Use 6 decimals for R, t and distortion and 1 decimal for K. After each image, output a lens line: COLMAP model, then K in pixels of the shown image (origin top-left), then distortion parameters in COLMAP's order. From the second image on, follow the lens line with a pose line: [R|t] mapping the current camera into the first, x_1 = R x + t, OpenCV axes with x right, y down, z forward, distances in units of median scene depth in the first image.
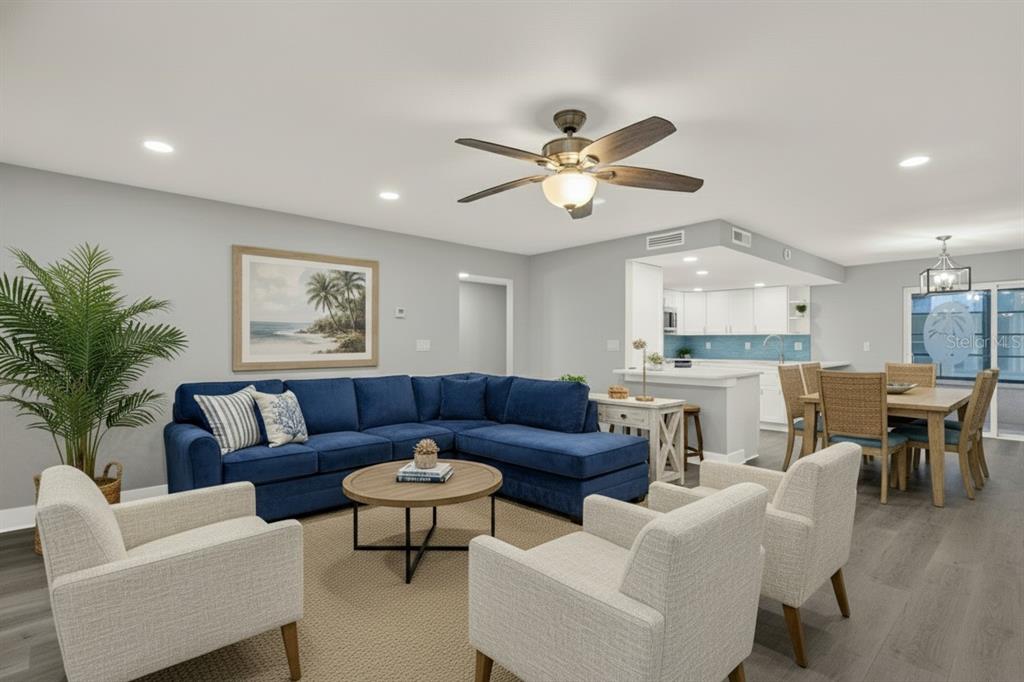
lens RADIAL K [[486.0, 0, 544.4], [0, 486.0, 346.8], [0, 0, 1]] dist [-0.029380, 0.000115]
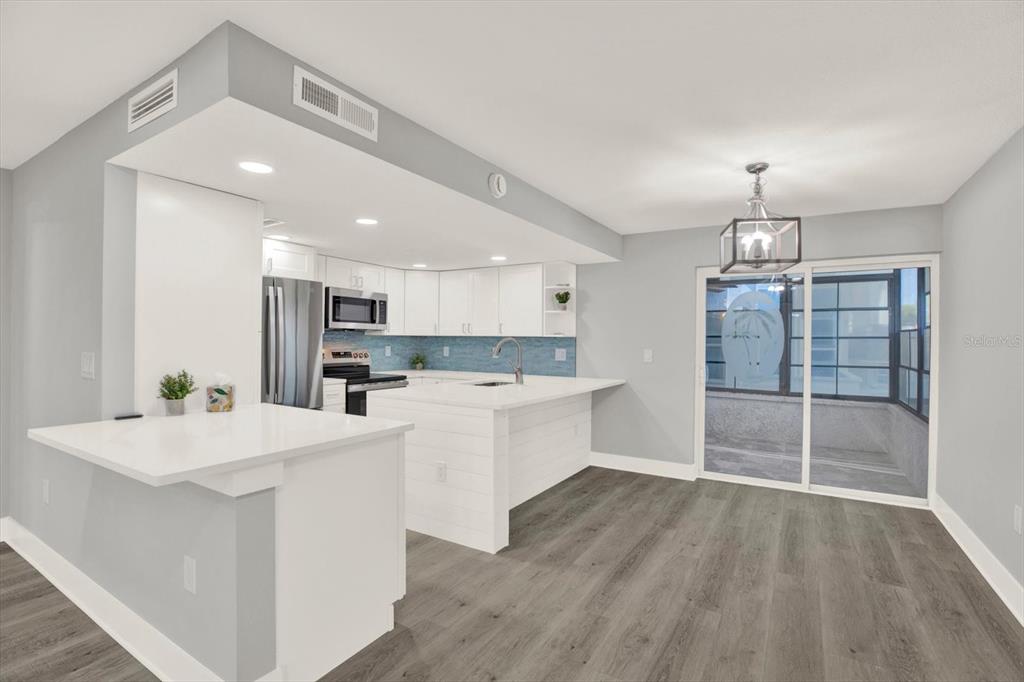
lens RADIAL K [[477.4, 0, 512.0], [0, 477.4, 341.0], [0, 0, 1]] dist [-0.032342, 0.000062]
pose [[0.967401, 0.002631, 0.253237, 0.300469], [-0.001782, 0.999992, -0.003585, -0.016926], [-0.253245, 0.003017, 0.967398, 0.383162]]
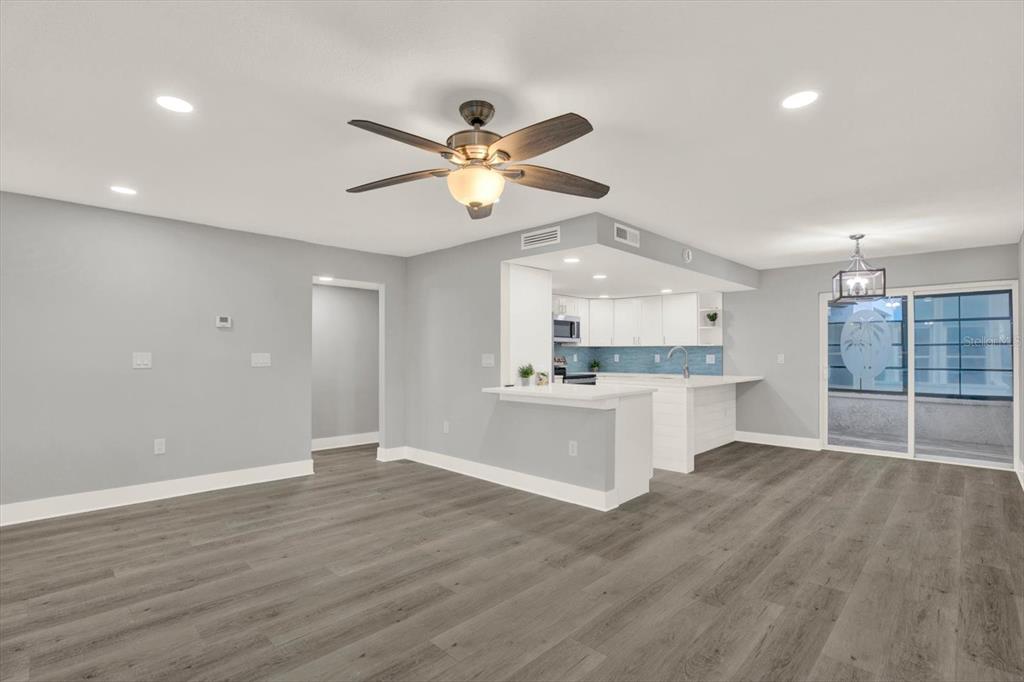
lens RADIAL K [[509.5, 0, 513.3], [0, 509.5, 350.1], [0, 0, 1]] dist [-0.004587, -0.000766]
pose [[0.997888, -0.004172, 0.064829, 0.096851], [0.005103, 0.999886, -0.014205, -0.005322], [-0.064762, 0.014505, 0.997795, 0.068573]]
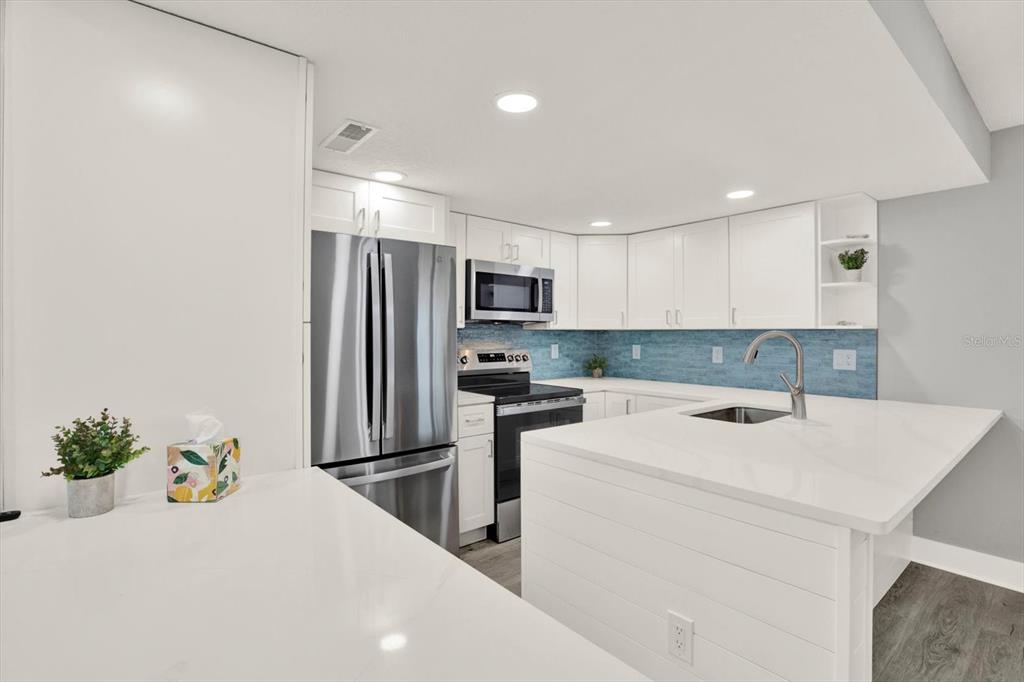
lens RADIAL K [[477.4, 0, 512.0], [0, 477.4, 341.0], [0, 0, 1]] dist [-0.032342, 0.000062]
pose [[0.996731, -0.003009, -0.080733, 0.296984], [0.003574, 0.999970, 0.006858, -0.019097], [0.080710, -0.007125, 0.996712, 0.614790]]
